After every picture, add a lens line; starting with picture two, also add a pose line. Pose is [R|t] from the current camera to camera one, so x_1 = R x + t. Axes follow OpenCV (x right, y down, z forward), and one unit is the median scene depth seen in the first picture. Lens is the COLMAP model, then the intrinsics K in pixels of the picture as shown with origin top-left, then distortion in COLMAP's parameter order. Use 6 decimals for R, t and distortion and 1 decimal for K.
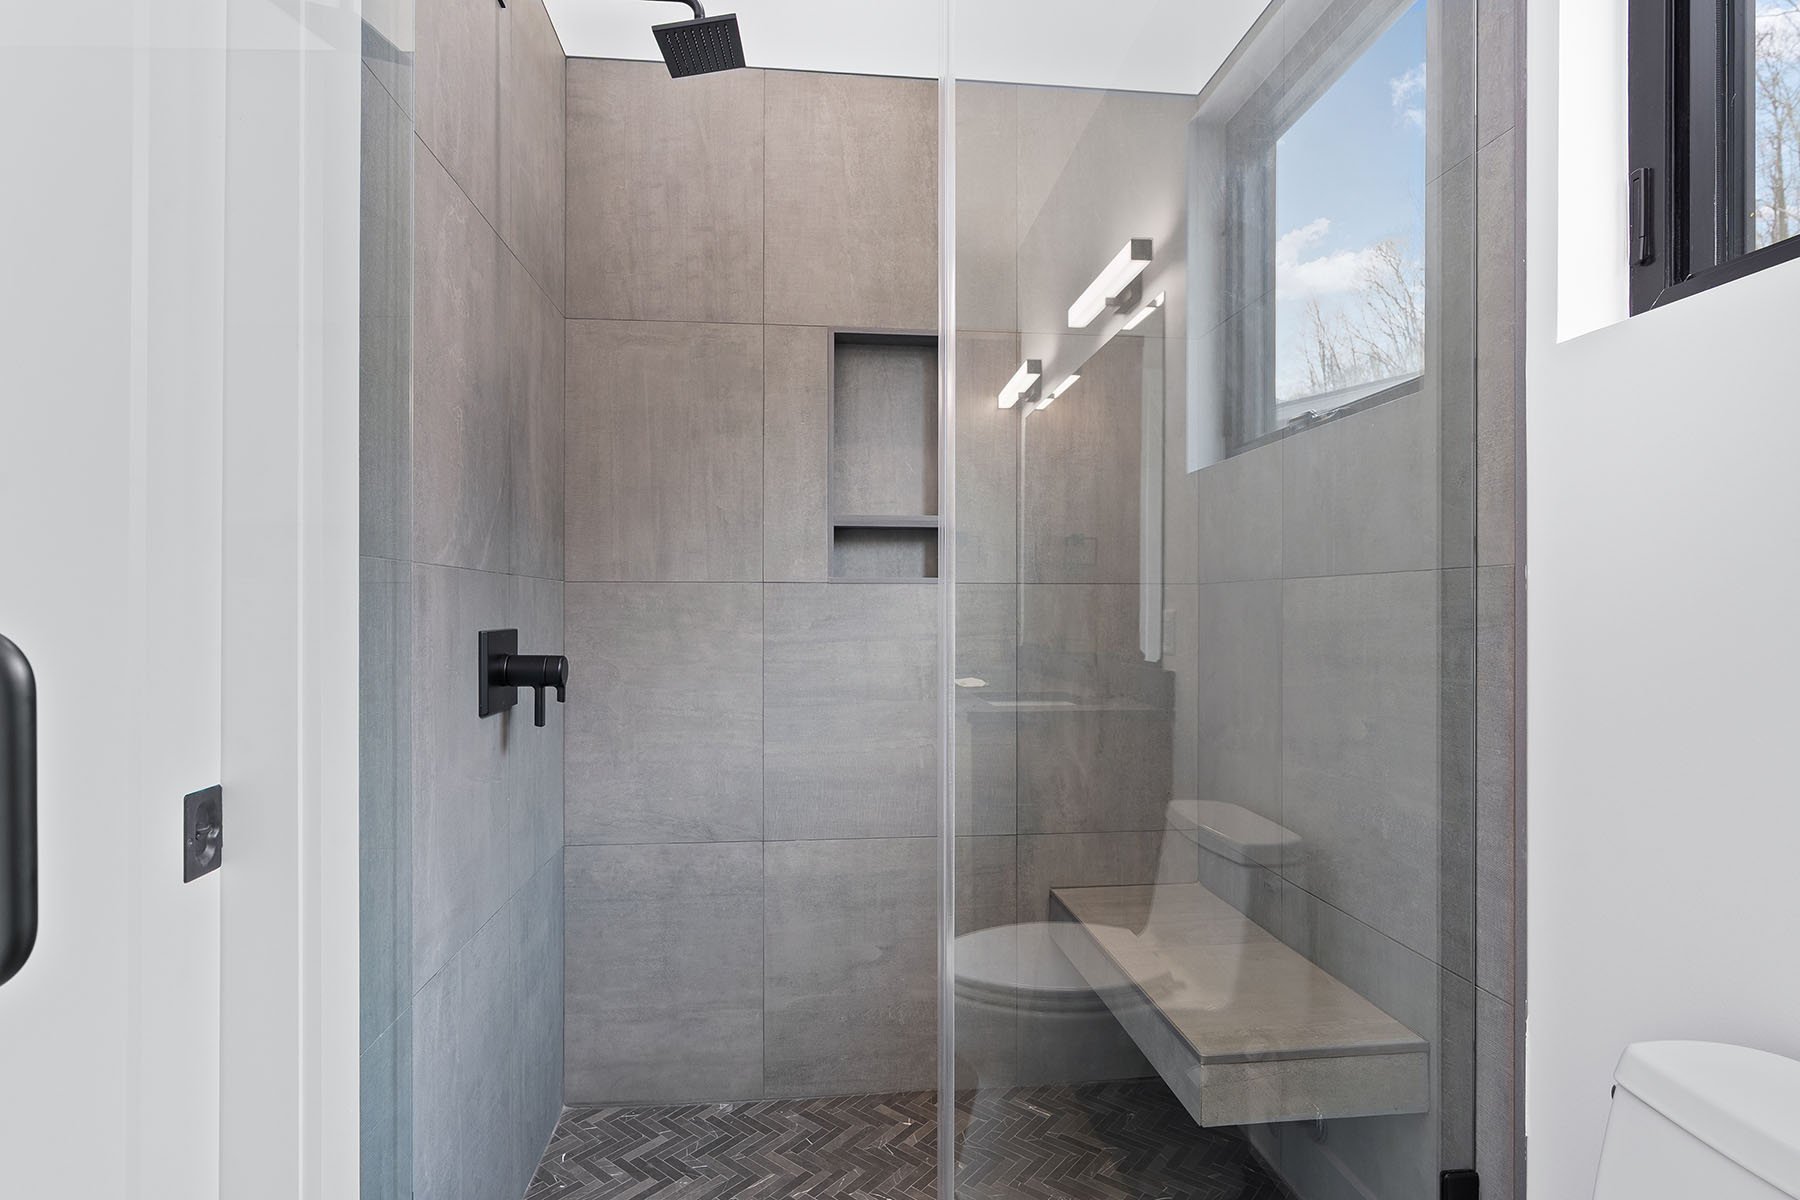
lens RADIAL K [[936.5, 0, 899.2], [0, 936.5, 612.6], [0, 0, 1]] dist [0.004317, 0.000191]
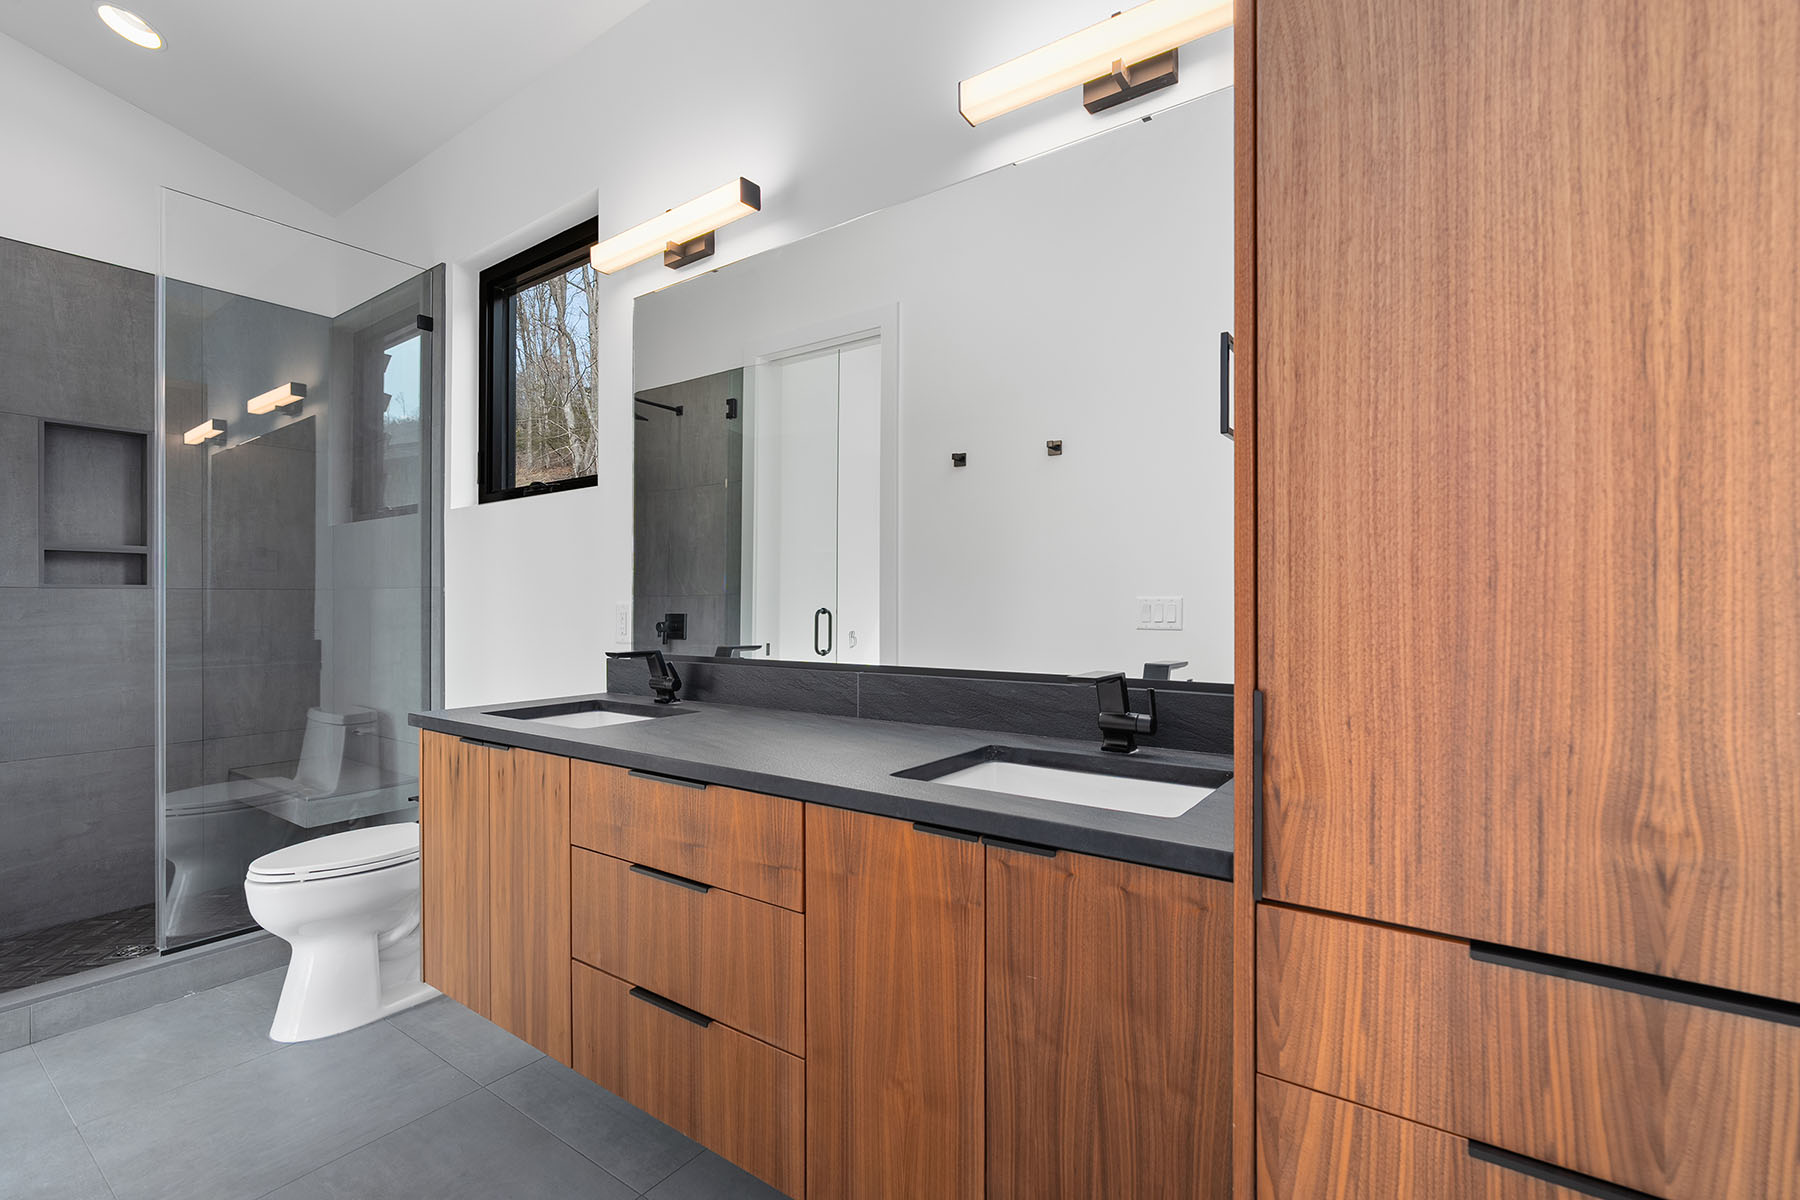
lens RADIAL K [[812.1, 0, 893.5], [0, 812.1, 604.8], [0, 0, 1]] dist [-0.010312, 0.002445]
pose [[0.675828, -0.003834, 0.737050, -0.099941], [-0.006258, 0.999921, 0.010939, -0.026349], [-0.737033, -0.012005, 0.675750, -0.870953]]
